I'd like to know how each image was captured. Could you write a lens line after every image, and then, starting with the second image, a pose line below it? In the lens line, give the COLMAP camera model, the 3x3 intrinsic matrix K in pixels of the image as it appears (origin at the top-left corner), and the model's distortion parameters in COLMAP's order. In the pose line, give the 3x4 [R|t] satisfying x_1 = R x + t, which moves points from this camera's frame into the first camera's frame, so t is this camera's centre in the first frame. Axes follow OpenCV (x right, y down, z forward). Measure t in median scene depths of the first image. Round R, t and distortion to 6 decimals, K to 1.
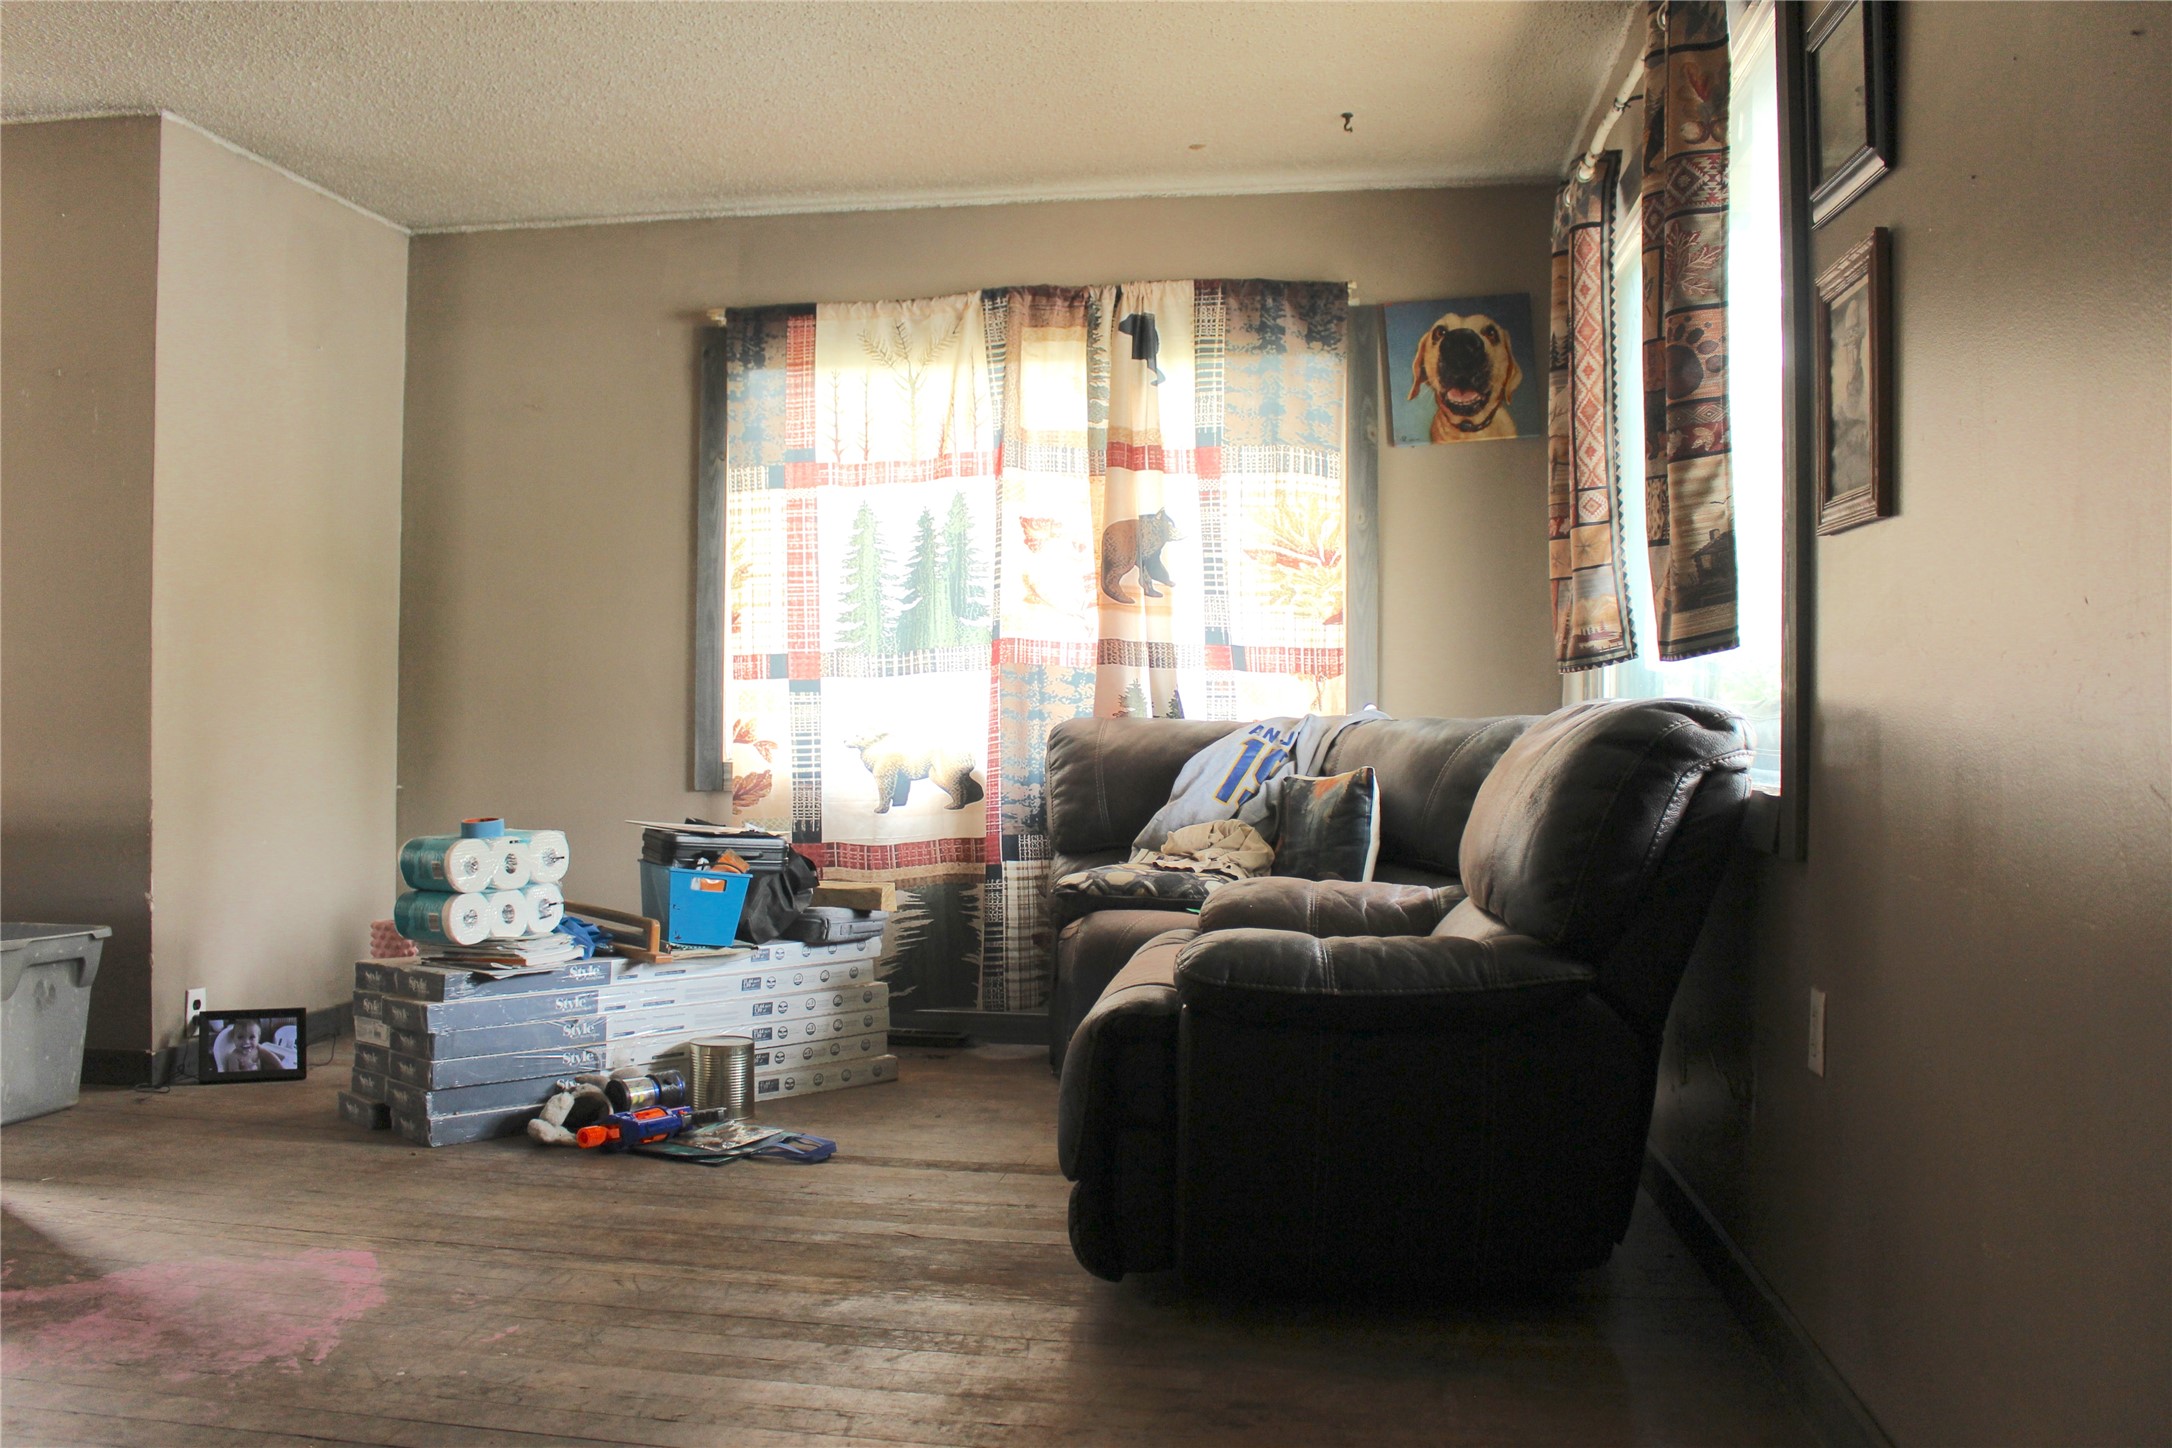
lens RADIAL K [[1768.9, 0, 1072.5], [0, 1768.9, 715.4], [0, 0, 1]] dist [-0.145650, 0.106283]
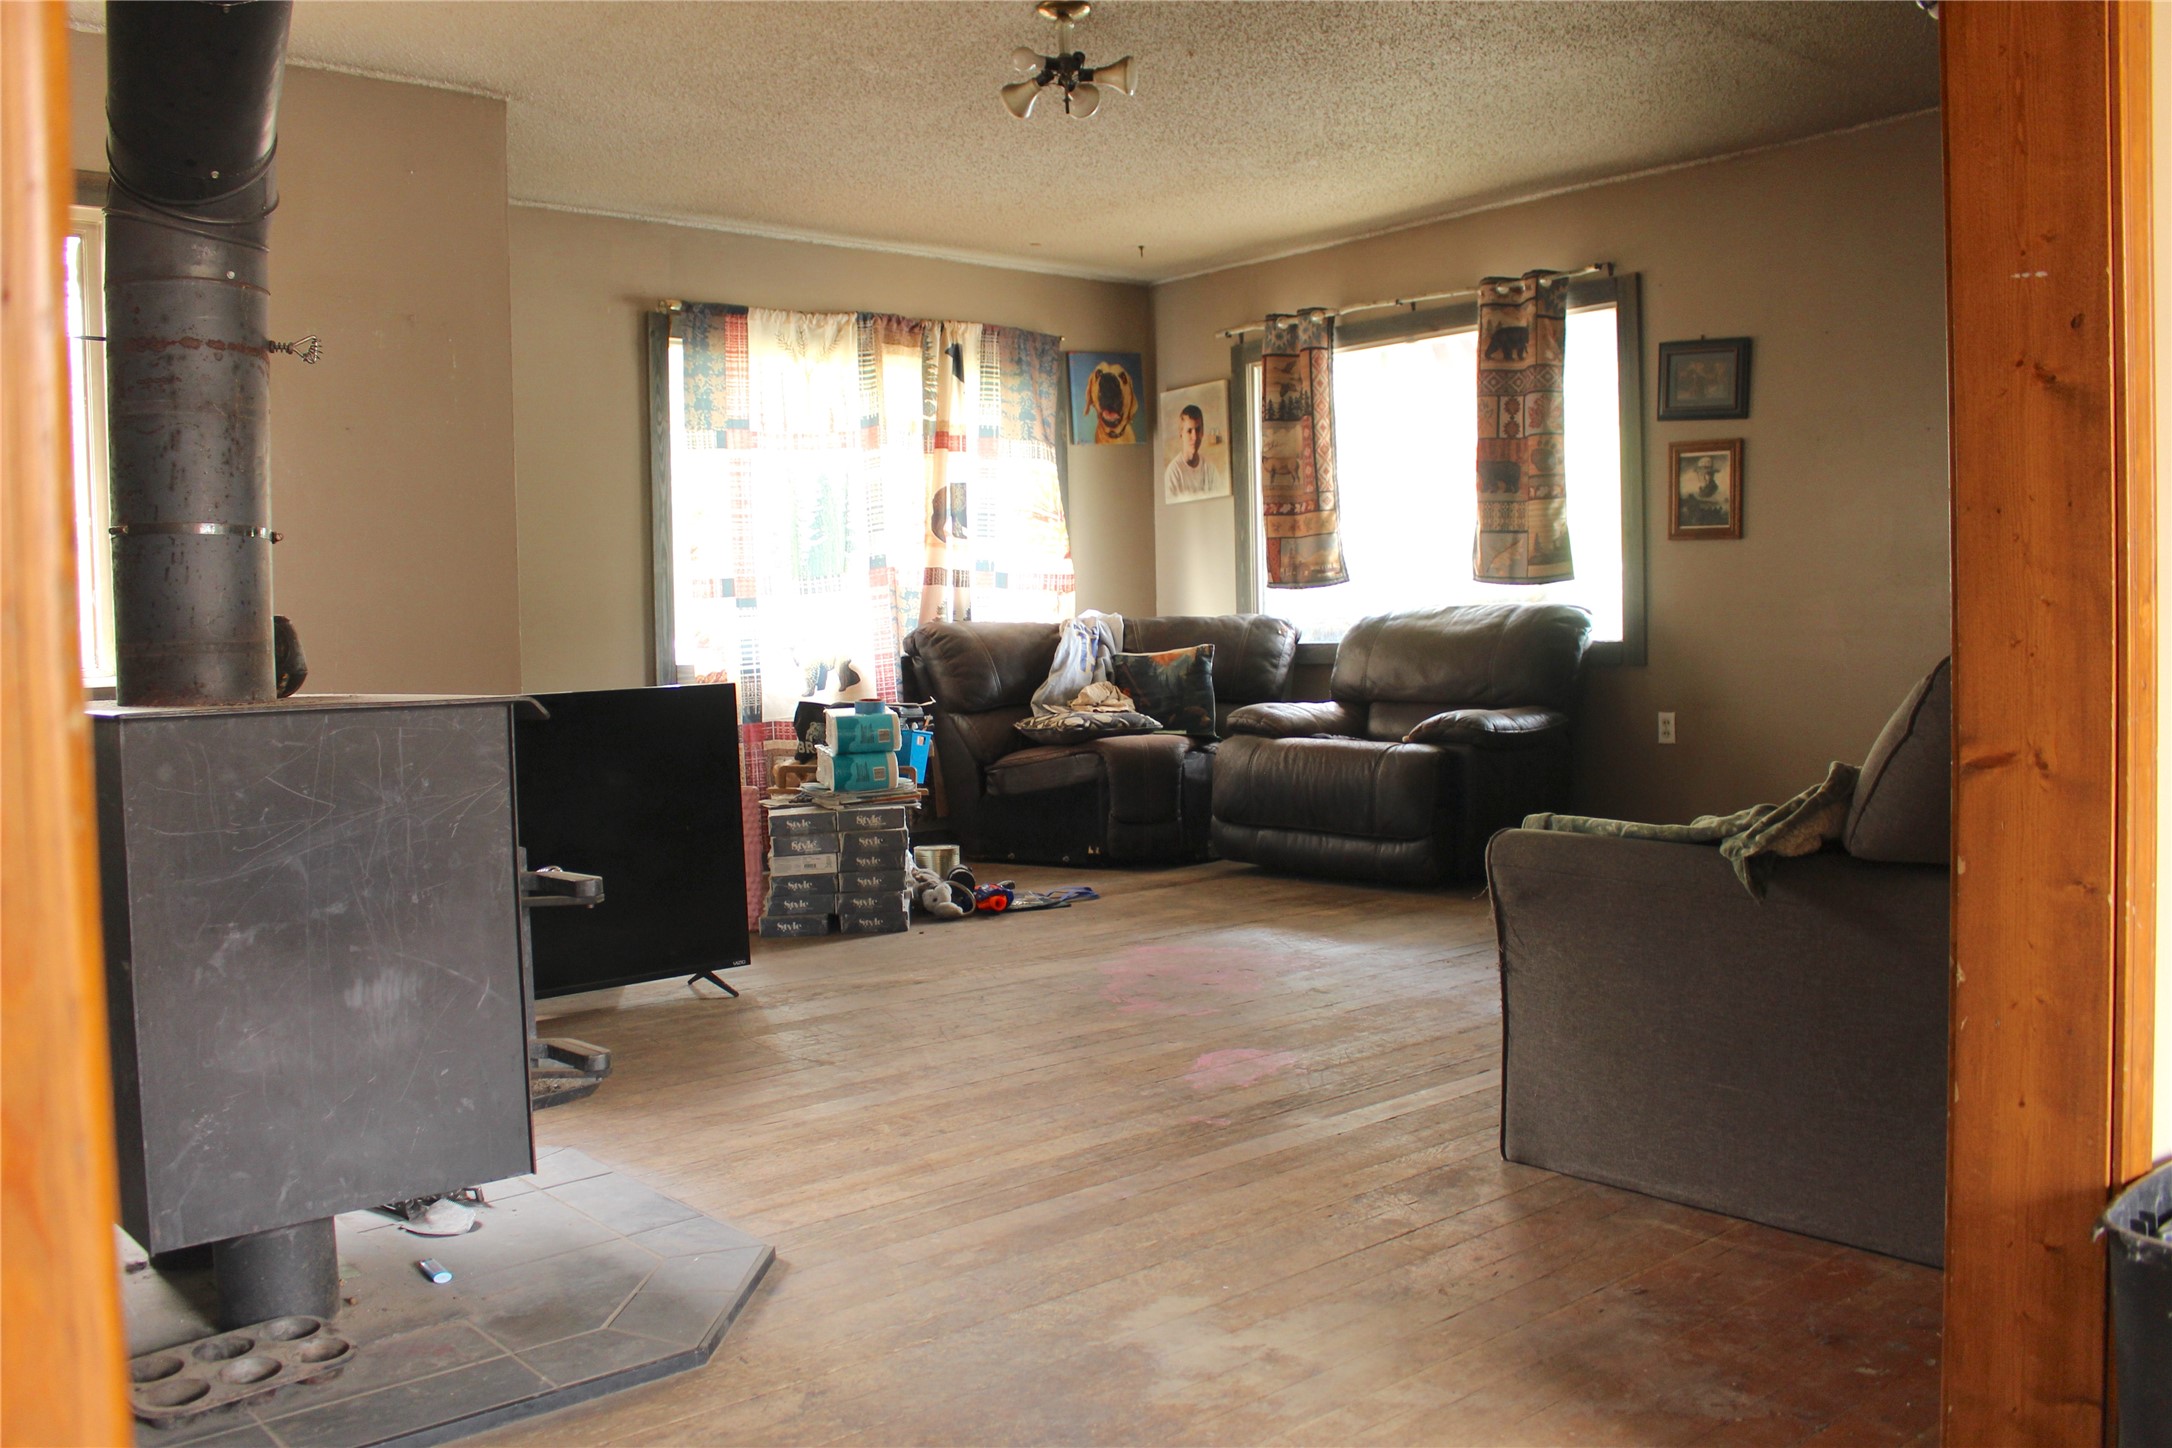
lens RADIAL K [[1768.9, 0, 1076.8], [0, 1768.9, 726.5], [0, 0, 1]] dist [-0.145650, 0.106283]
pose [[0.660933, -0.063066, 0.747790, -0.991580], [0.021137, 0.997632, 0.065455, -0.005709], [-0.750147, -0.027456, 0.660701, -0.041692]]
